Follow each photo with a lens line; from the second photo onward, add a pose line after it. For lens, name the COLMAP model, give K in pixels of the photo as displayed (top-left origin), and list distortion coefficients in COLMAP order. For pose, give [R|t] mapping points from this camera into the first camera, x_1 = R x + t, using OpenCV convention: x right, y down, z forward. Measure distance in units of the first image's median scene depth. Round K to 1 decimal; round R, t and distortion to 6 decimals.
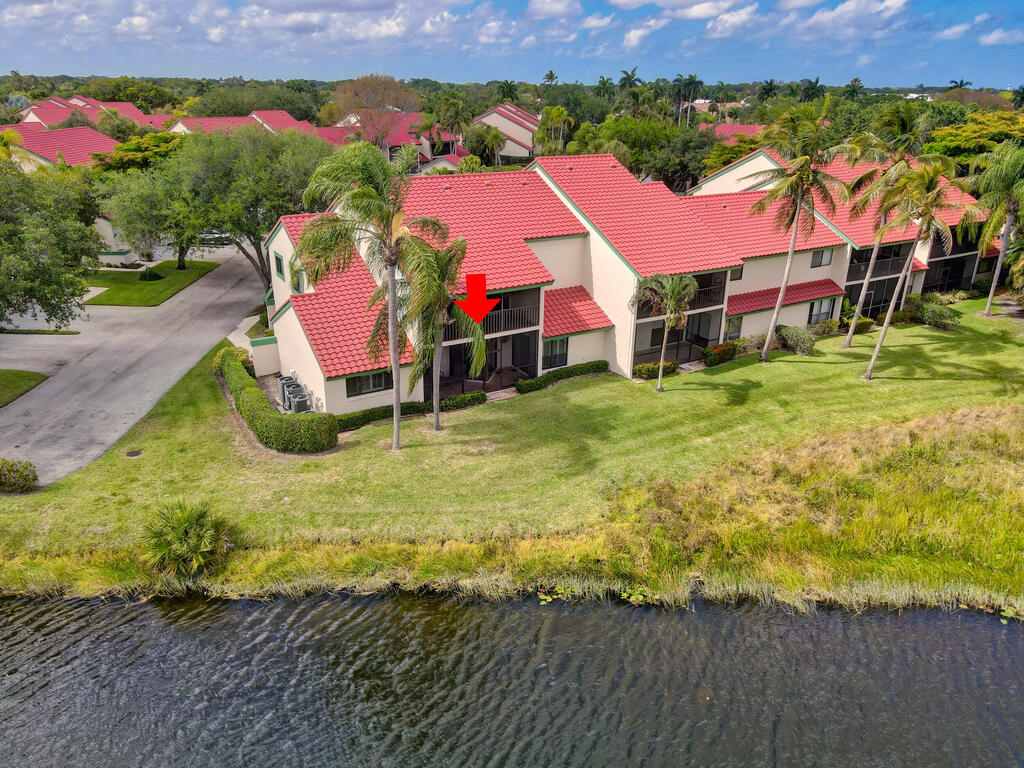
lens RADIAL K [[750.6, 0, 512.0], [0, 750.6, 384.0], [0, 0, 1]] dist [0.019129, 0.004582]
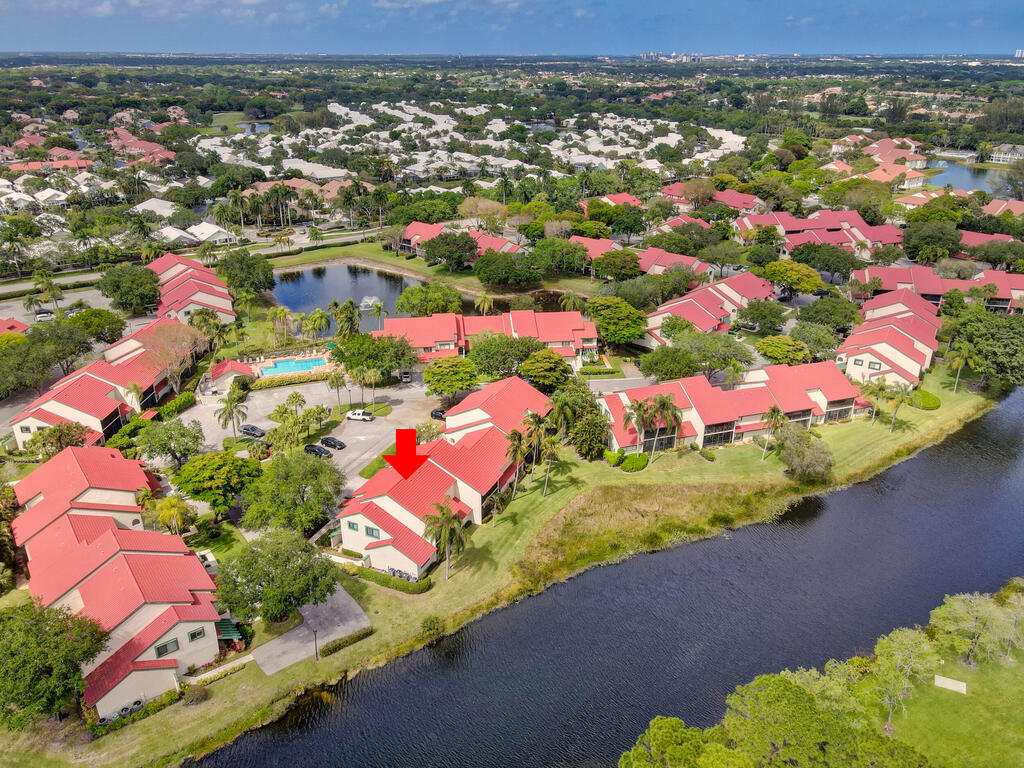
lens RADIAL K [[790.9, 0, 495.5], [0, 790.9, 384.8], [0, 0, 1]] dist [0.031571, 0.004962]
pose [[0.815854, -0.244521, 0.524014, -1.545385], [0.220035, 0.969301, 0.109726, -1.042939], [-0.534758, 0.025781, 0.844612, -1.998570]]
